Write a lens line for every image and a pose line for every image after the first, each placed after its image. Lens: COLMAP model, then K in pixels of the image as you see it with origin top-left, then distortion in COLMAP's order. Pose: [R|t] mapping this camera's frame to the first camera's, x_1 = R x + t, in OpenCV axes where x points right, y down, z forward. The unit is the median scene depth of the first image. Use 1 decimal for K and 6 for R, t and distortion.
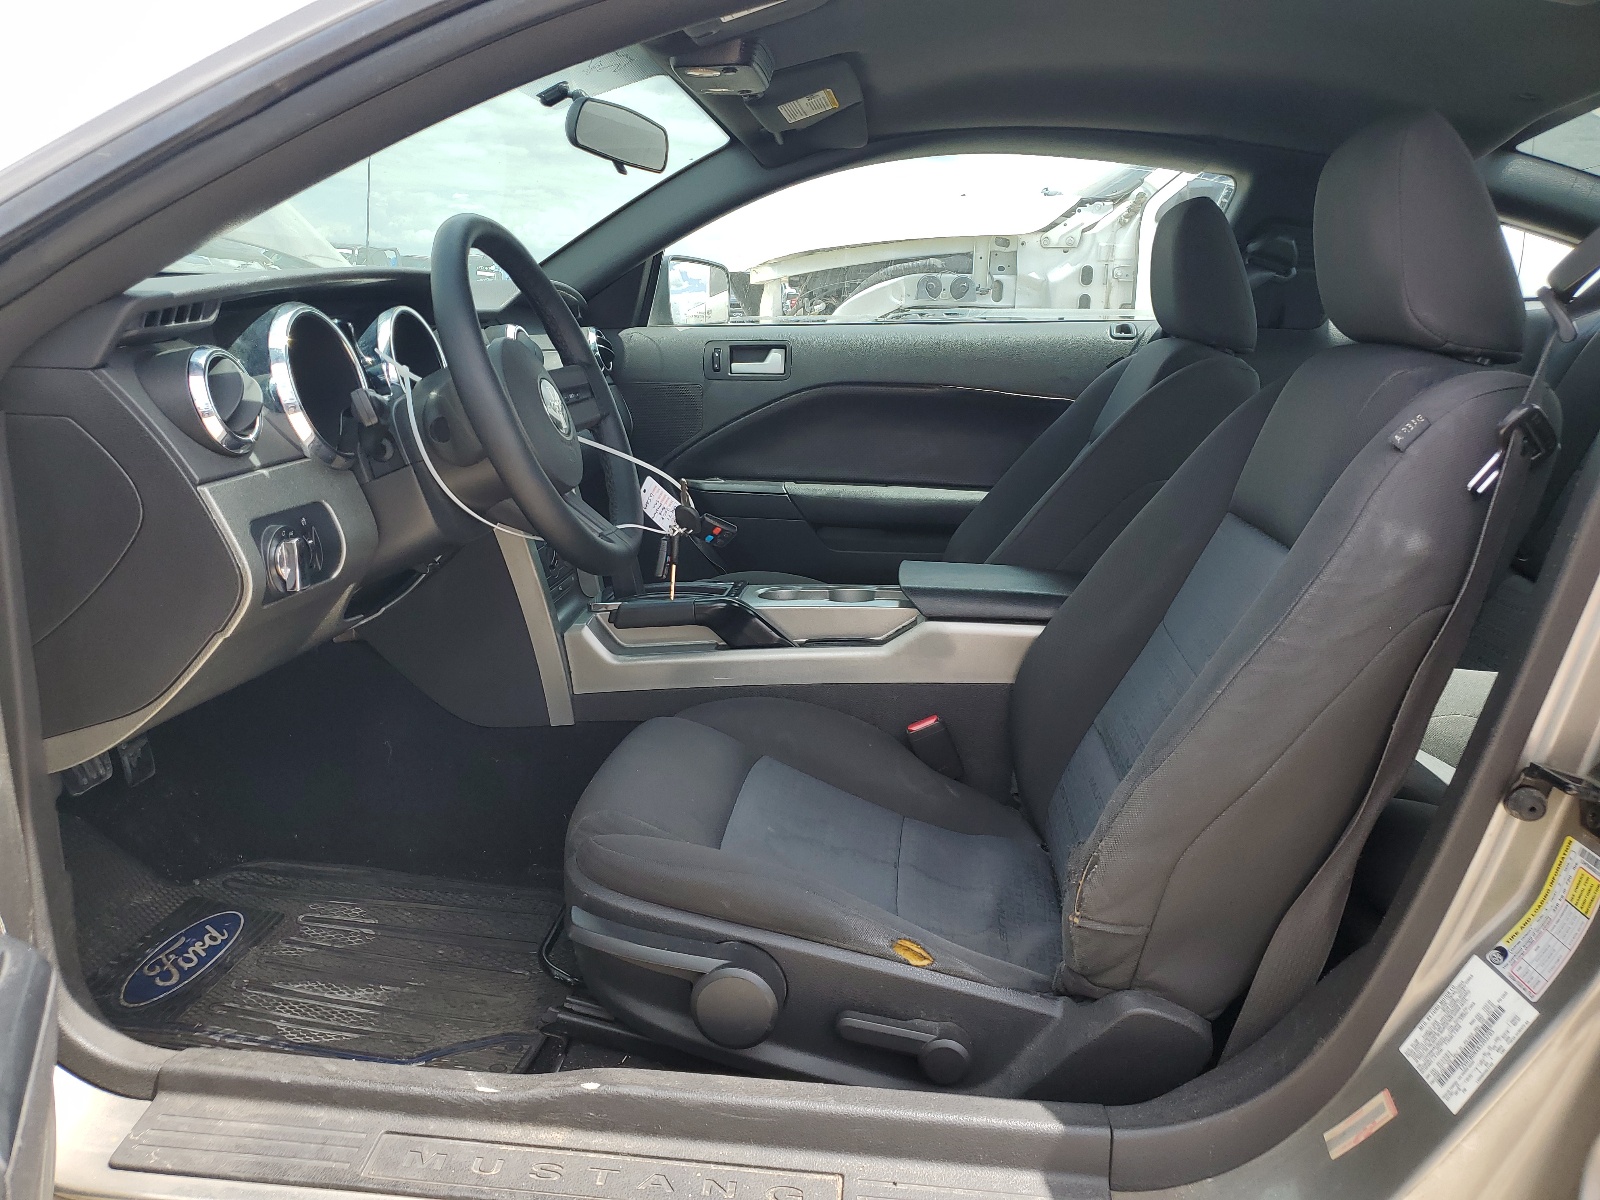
lens RADIAL K [[1328.9, 0, 800.0], [0, 1328.9, 600.0], [0, 0, 1]] dist [0.001930, 0.001870]
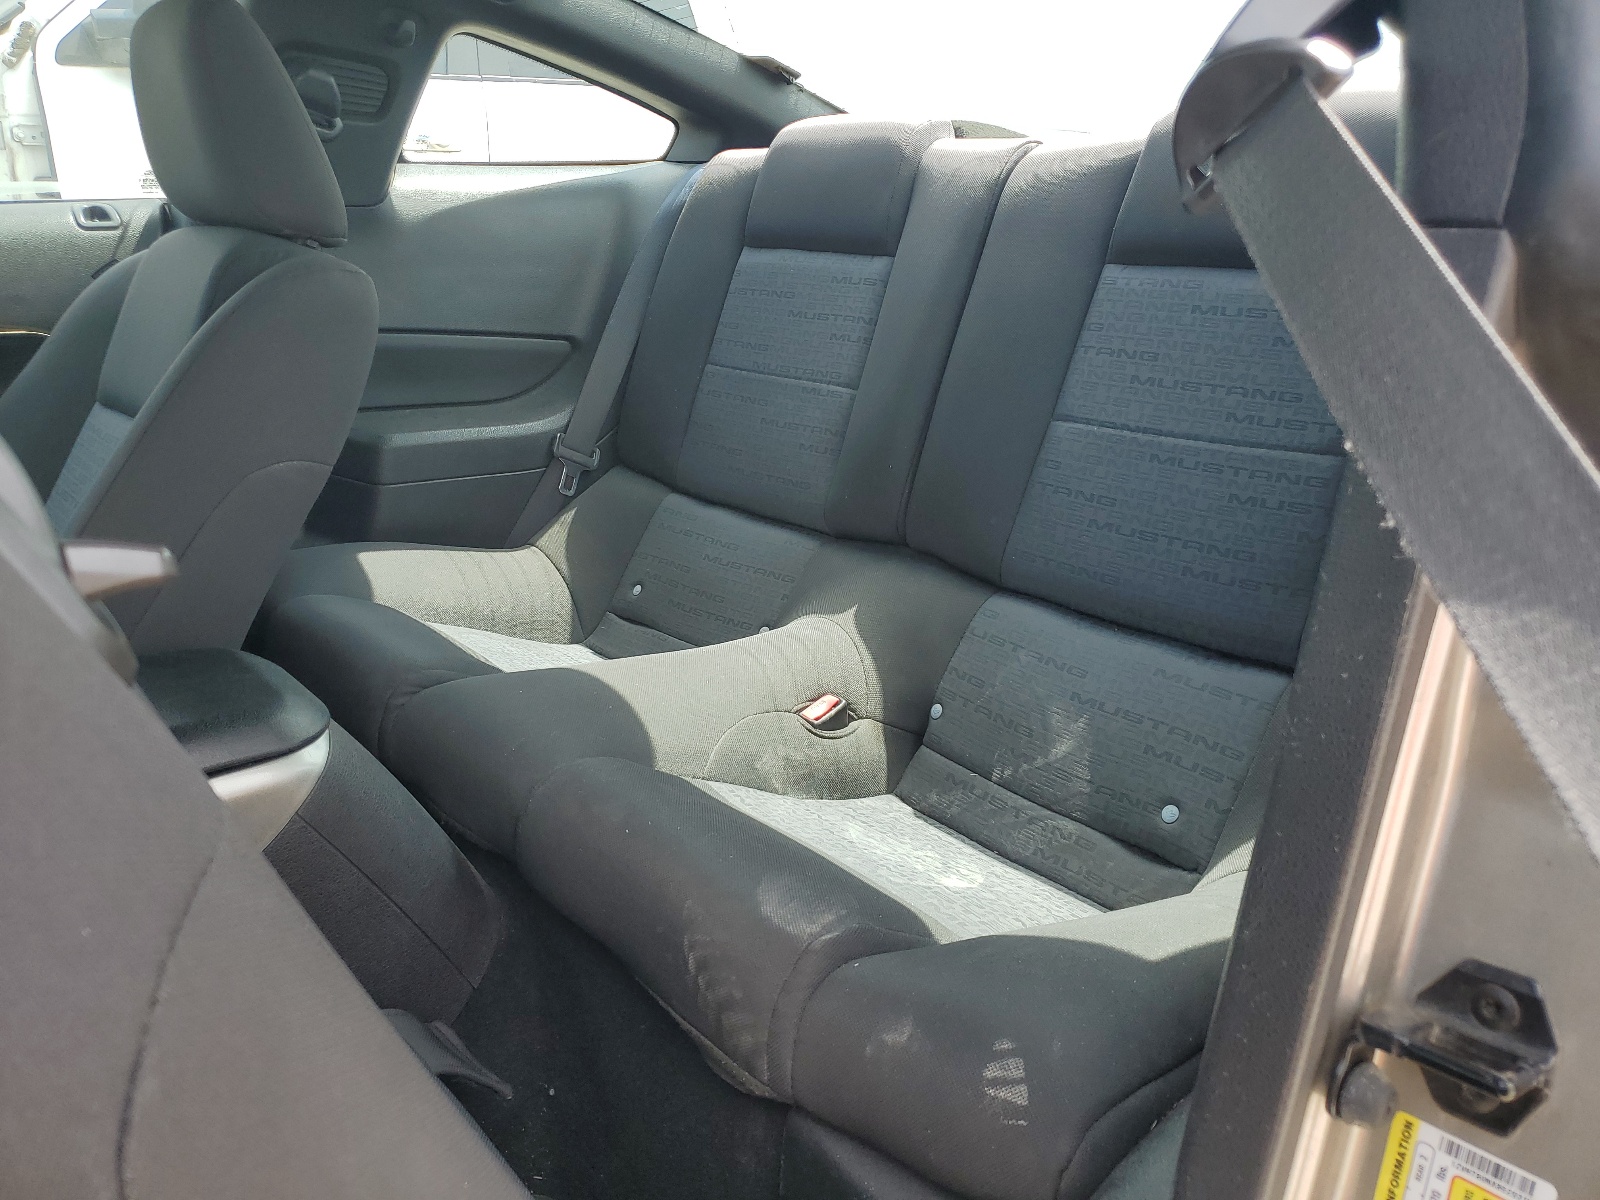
lens RADIAL K [[1328.9, 0, 800.0], [0, 1328.9, 600.0], [0, 0, 1]] dist [0.001930, 0.001870]
pose [[0.724973, -0.221702, 0.652122, 0.030322], [0.163397, 0.975112, 0.149859, -0.064226], [-0.669116, -0.002089, 0.743155, 0.303035]]
